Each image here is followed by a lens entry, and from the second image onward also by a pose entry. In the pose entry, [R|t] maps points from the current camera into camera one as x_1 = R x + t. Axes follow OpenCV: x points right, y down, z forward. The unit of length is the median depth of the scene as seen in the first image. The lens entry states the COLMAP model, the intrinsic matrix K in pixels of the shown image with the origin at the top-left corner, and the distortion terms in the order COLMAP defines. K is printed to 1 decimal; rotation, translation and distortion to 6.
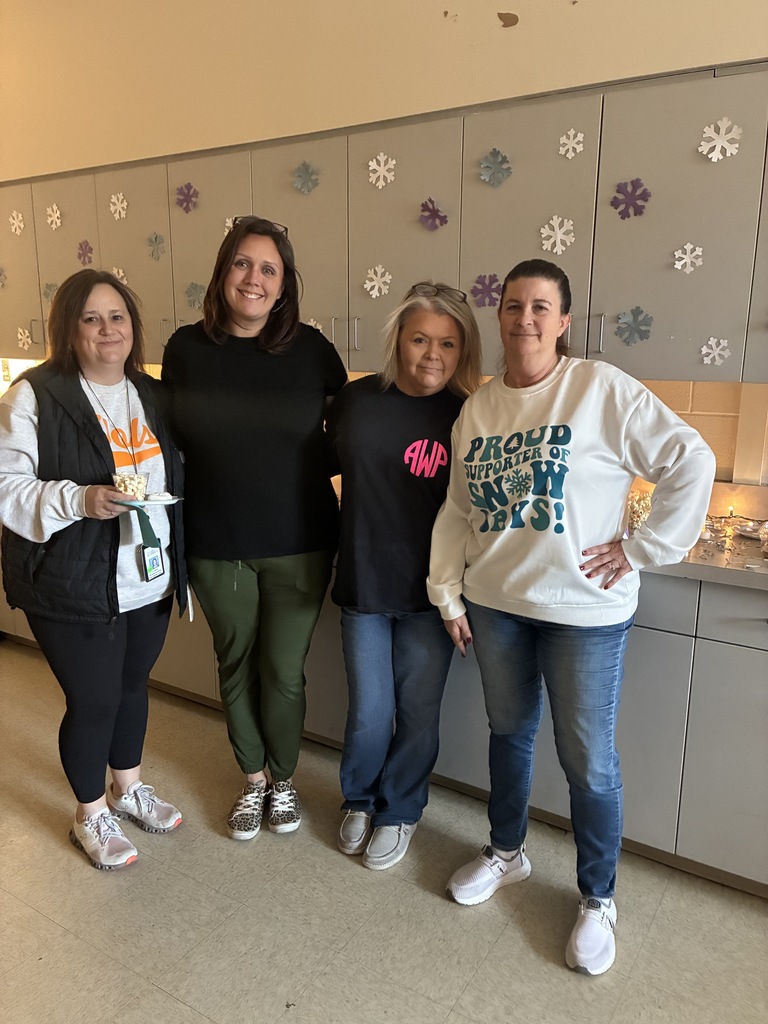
lens RADIAL K [[782.6, 0, 382.4], [0, 782.6, 516.2], [0, 0, 1]] dist [0.048677, -0.064216]
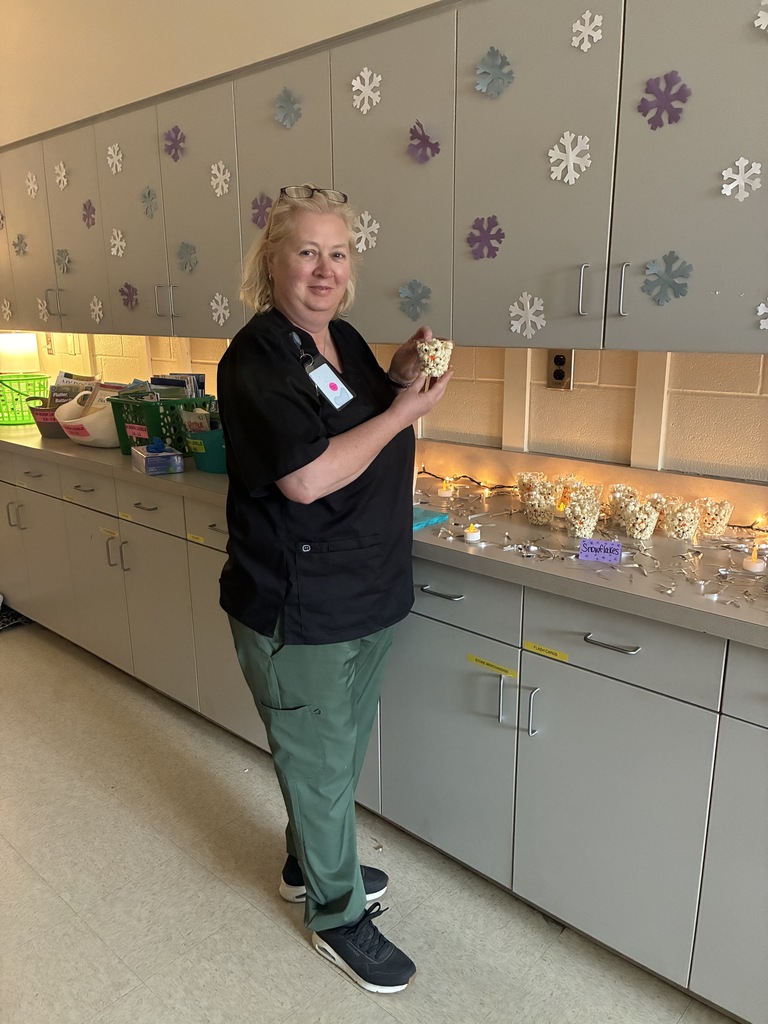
lens RADIAL K [[782.6, 0, 380.4], [0, 782.6, 519.7], [0, 0, 1]] dist [0.048677, -0.064216]
pose [[0.983756, 0.031704, -0.176688, 0.190993], [-0.024219, 0.998722, 0.044358, -0.042353], [0.177868, -0.039358, 0.983267, 0.217534]]
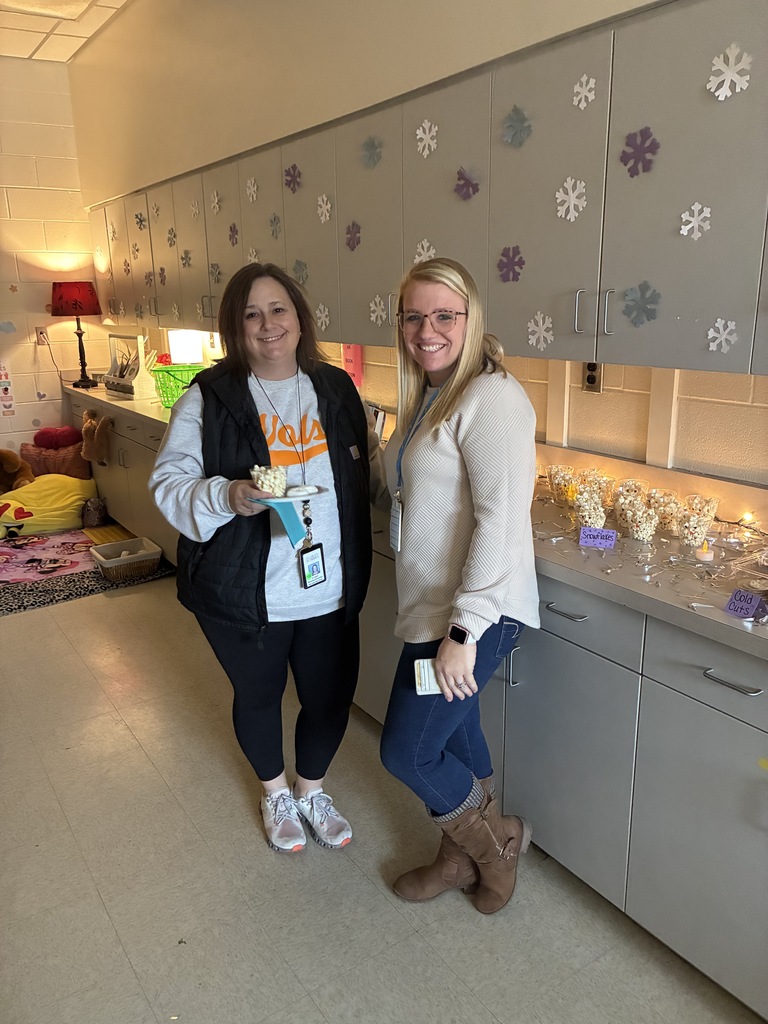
lens RADIAL K [[782.6, 0, 382.2], [0, 782.6, 511.4], [0, 0, 1]] dist [0.048677, -0.064216]
pose [[0.914756, 0.085676, -0.394818, 0.412055], [-0.063564, 0.995605, 0.068776, -0.057702], [0.398976, -0.037817, 0.916181, 0.096809]]
